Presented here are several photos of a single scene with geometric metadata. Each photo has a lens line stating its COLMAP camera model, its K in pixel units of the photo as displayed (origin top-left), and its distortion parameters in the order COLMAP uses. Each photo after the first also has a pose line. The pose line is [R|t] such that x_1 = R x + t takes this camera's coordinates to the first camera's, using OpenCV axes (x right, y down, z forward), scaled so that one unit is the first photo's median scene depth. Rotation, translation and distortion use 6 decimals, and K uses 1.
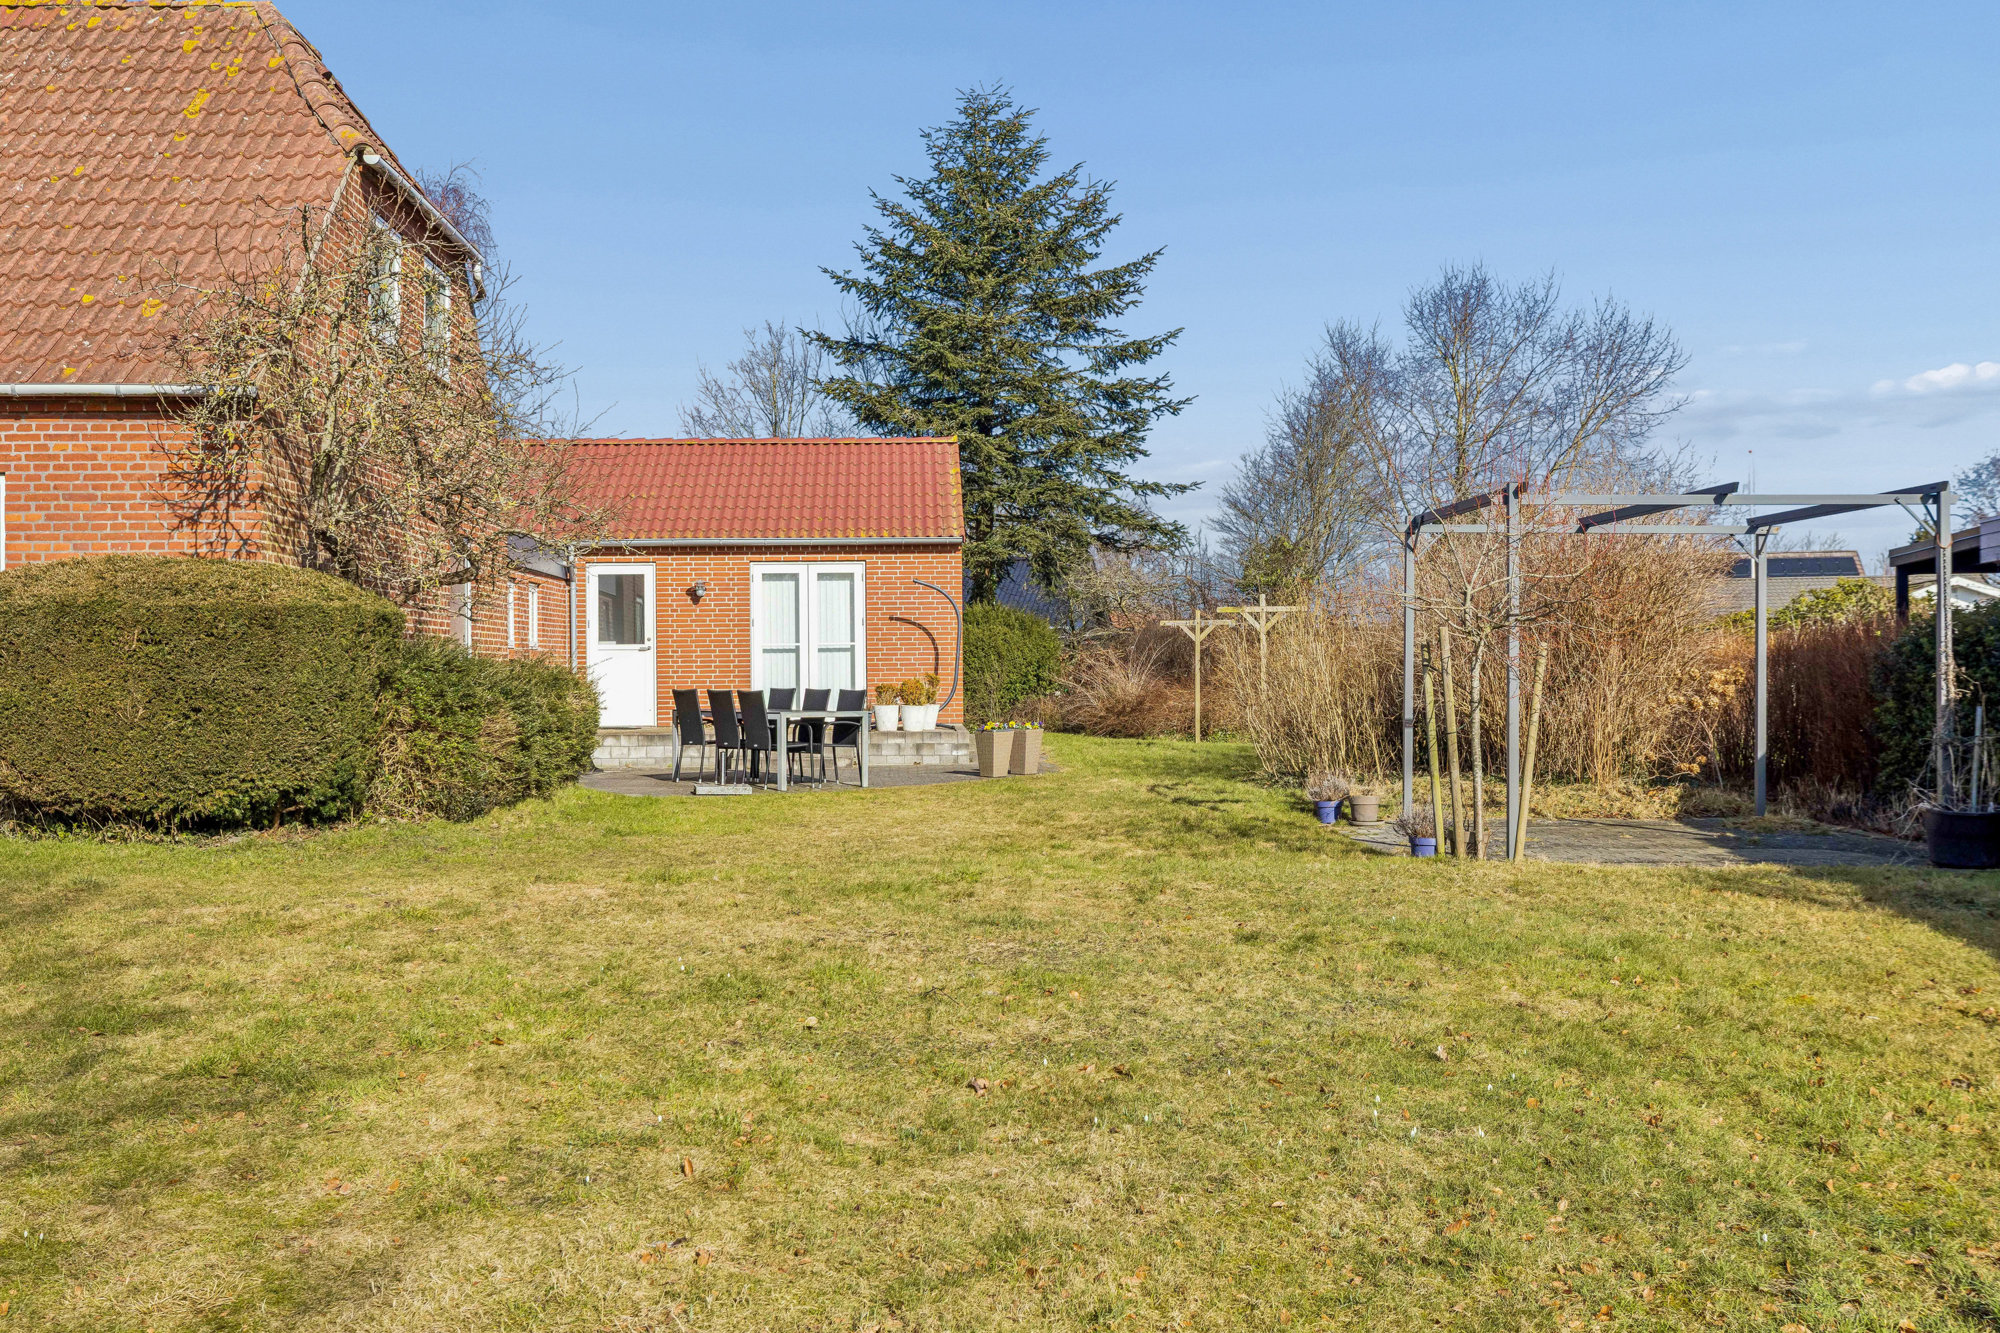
lens RADIAL K [[1915.1, 0, 1004.7], [0, 1915.1, 657.6], [0, 0, 1]] dist [-0.003654, 0.000000]
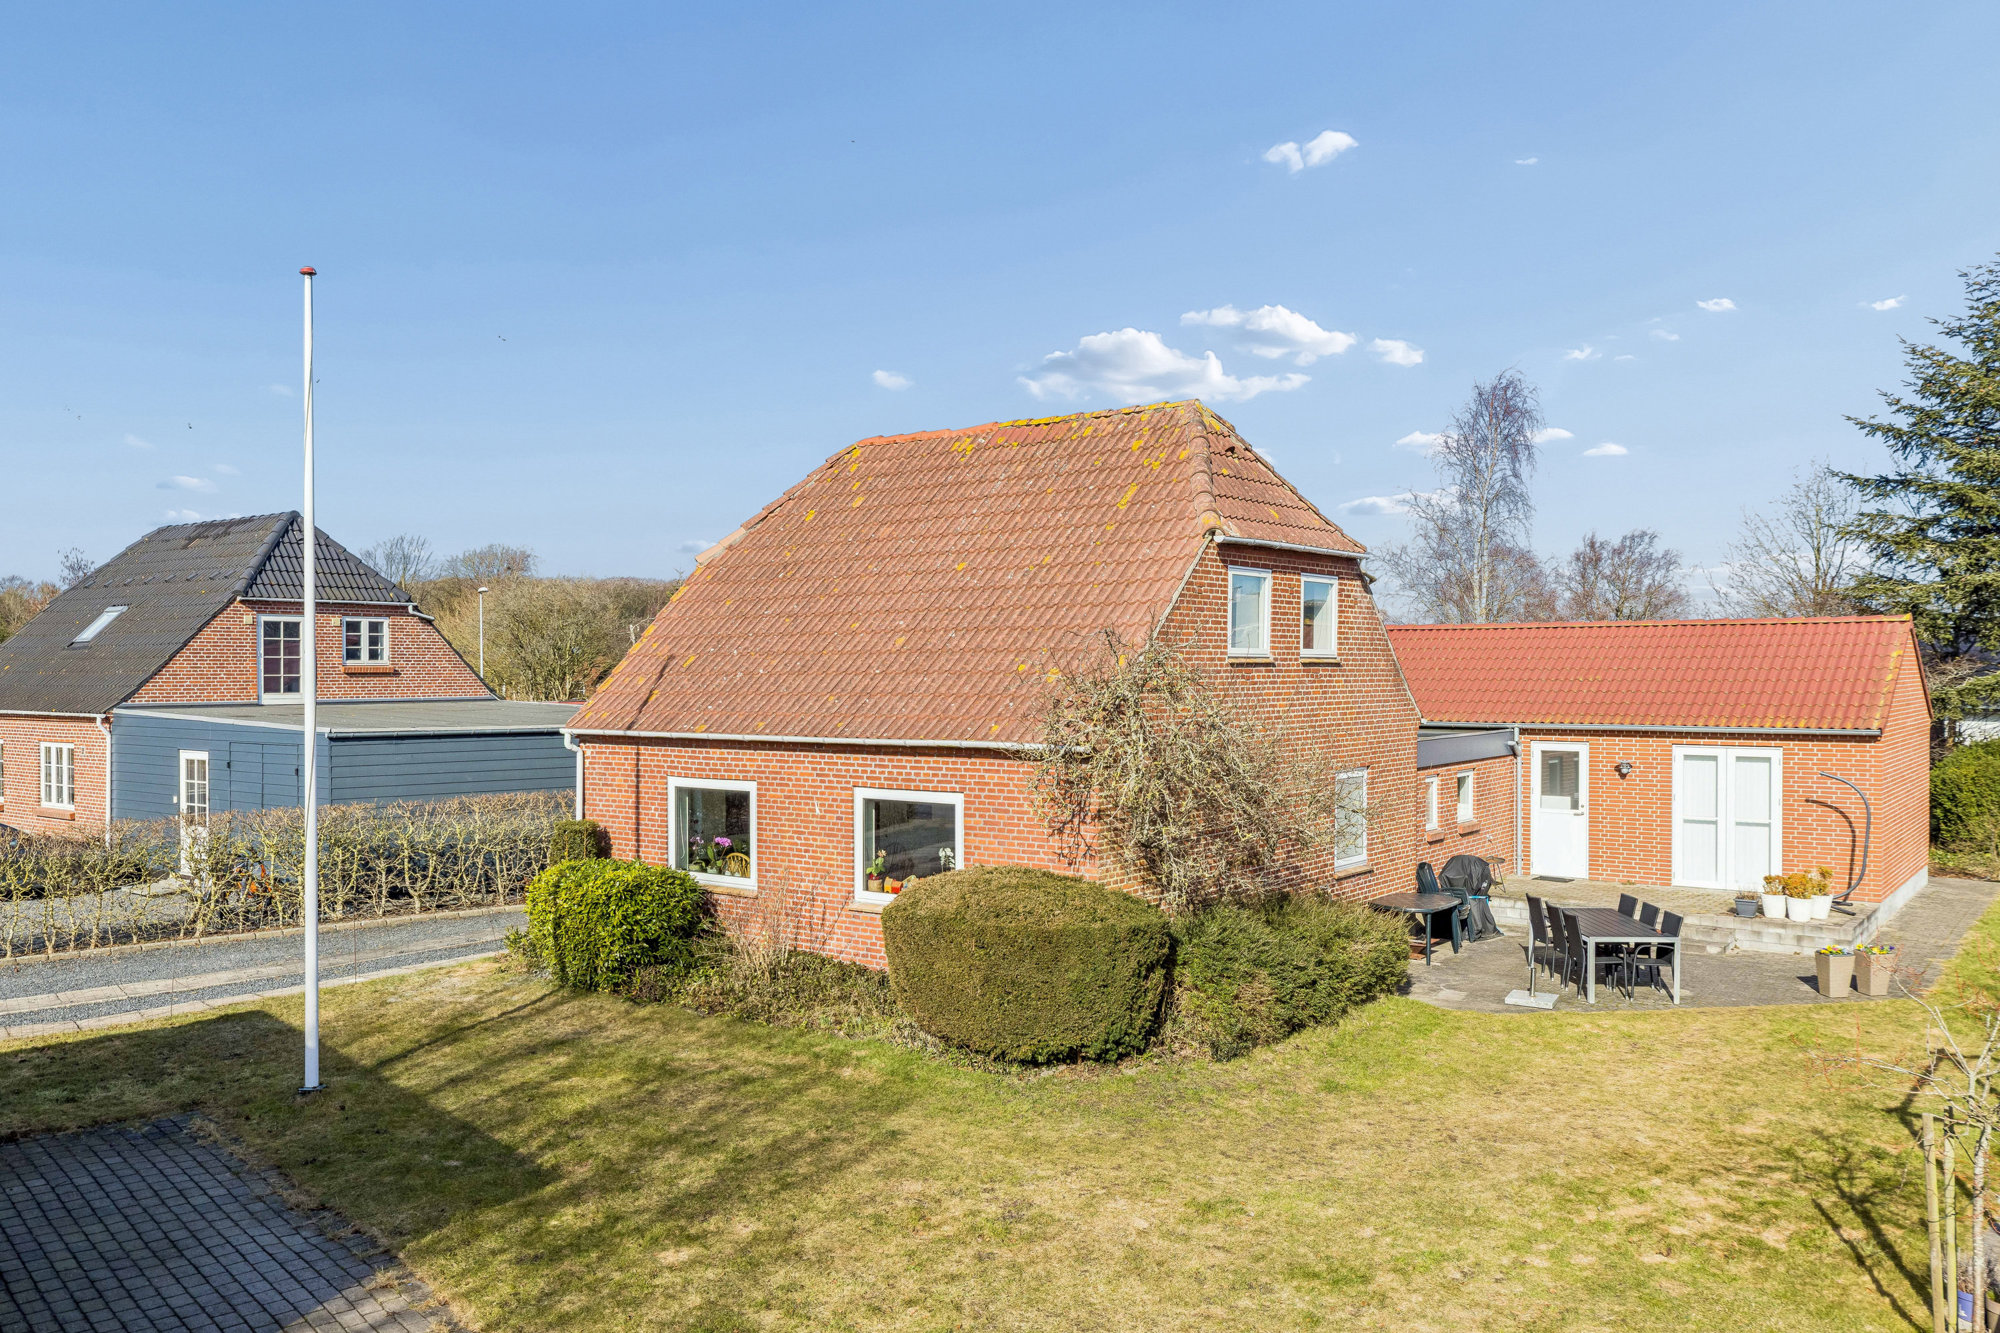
lens RADIAL K [[1537.2, 0, 997.0], [0, 1537.2, 685.5], [0, 0, 1]] dist [-0.004515, -0.003240]
pose [[0.762685, 0.014832, -0.646600, 0.154354], [0.000435, 0.999725, 0.023445, -0.107518], [0.646770, -0.018163, 0.762469, 0.033595]]
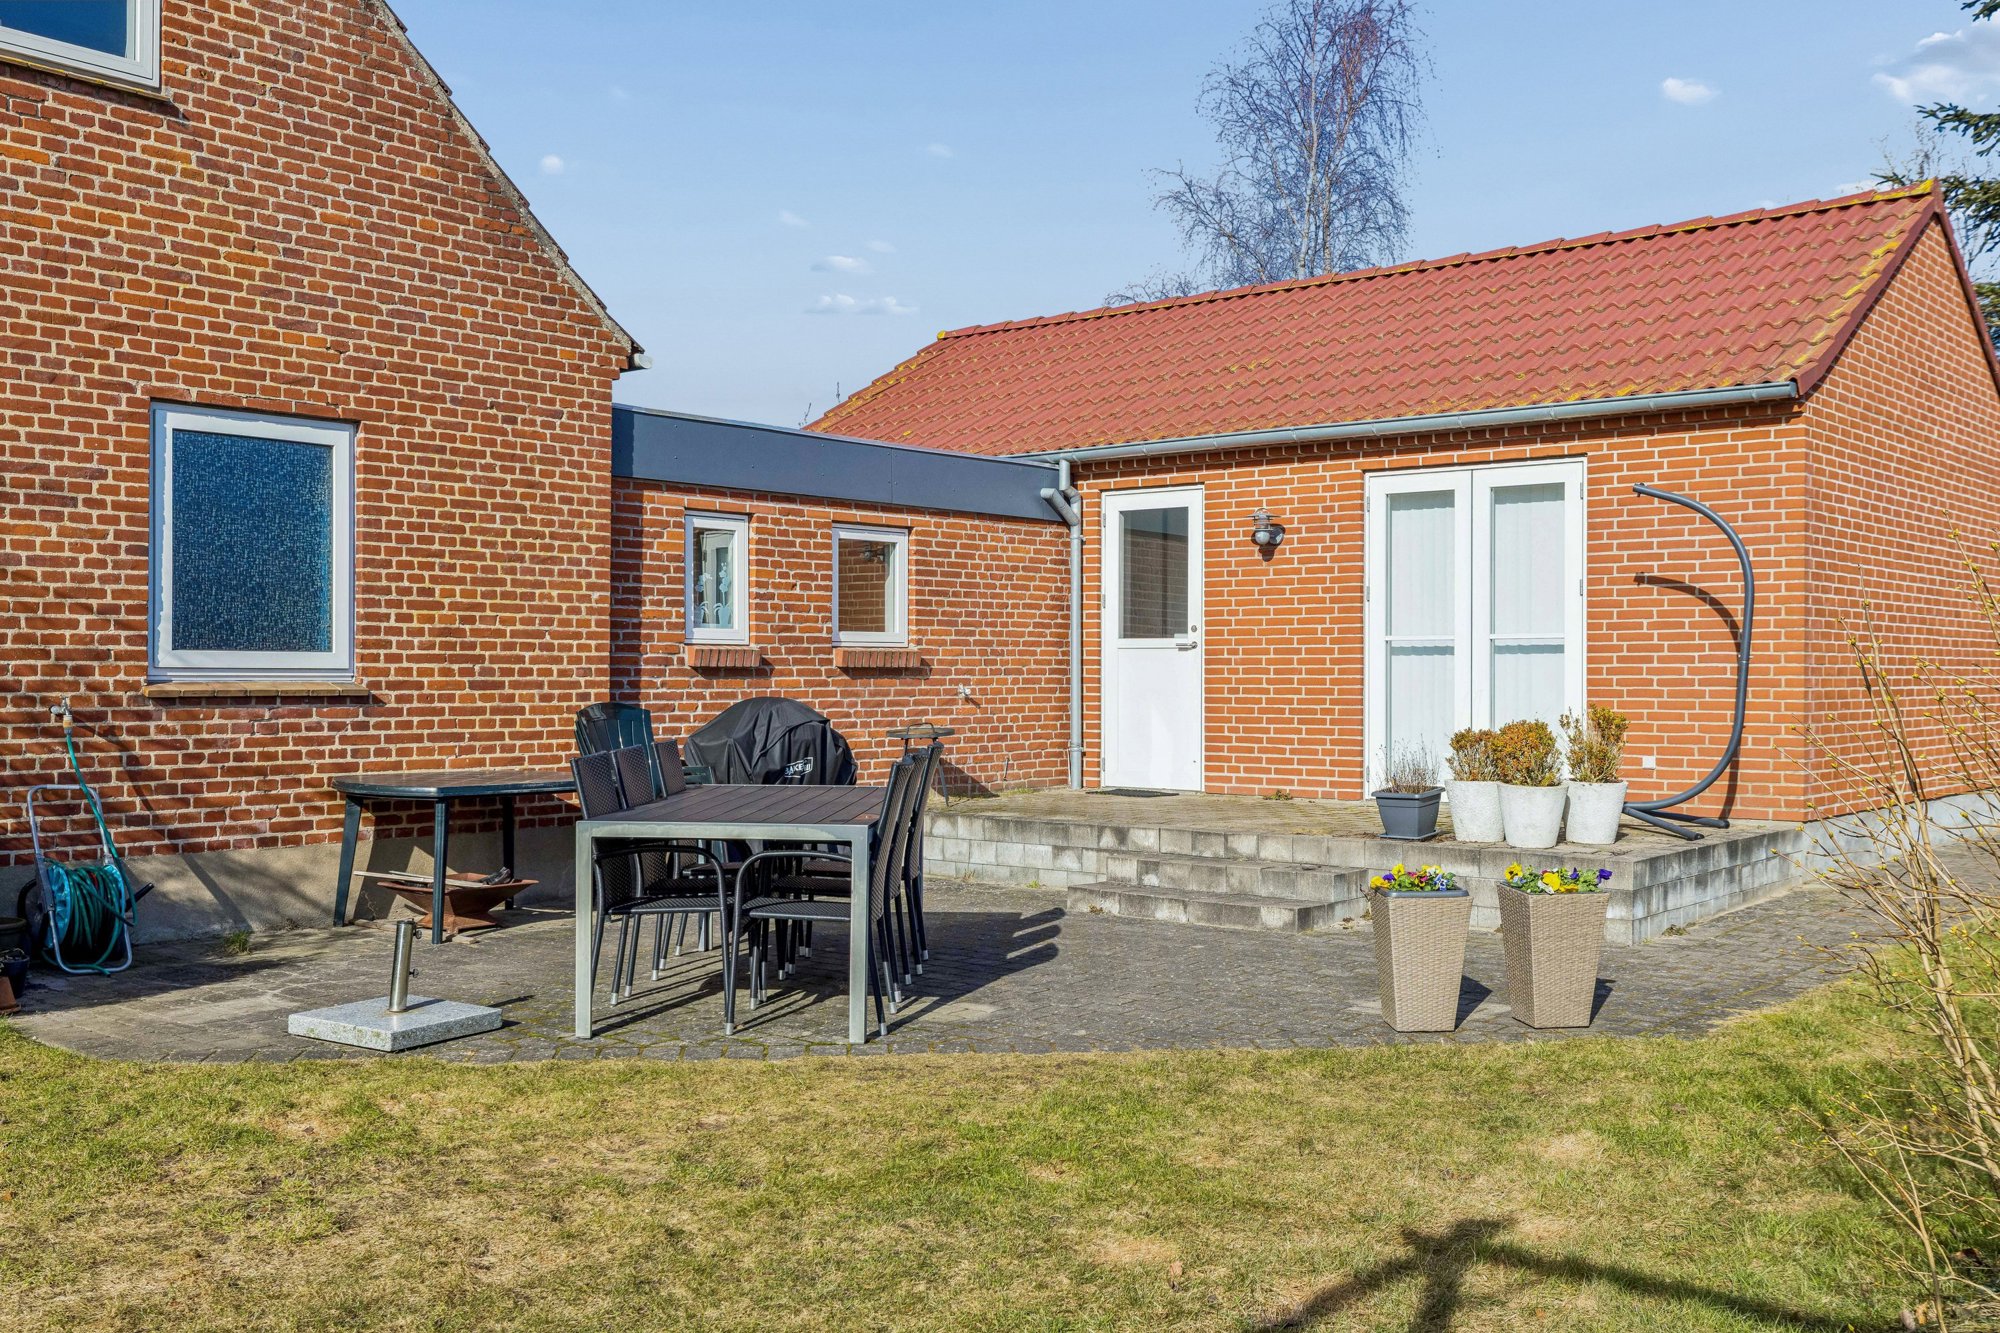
lens RADIAL K [[1915.1, 0, 997.2], [0, 1915.1, 668.9], [0, 0, 1]] dist [-0.003654, 0.000000]
pose [[0.740960, 0.009488, -0.671483, 0.131189], [-0.004859, 0.999950, 0.008767, -0.002670], [0.671532, -0.003233, 0.740969, 0.569122]]
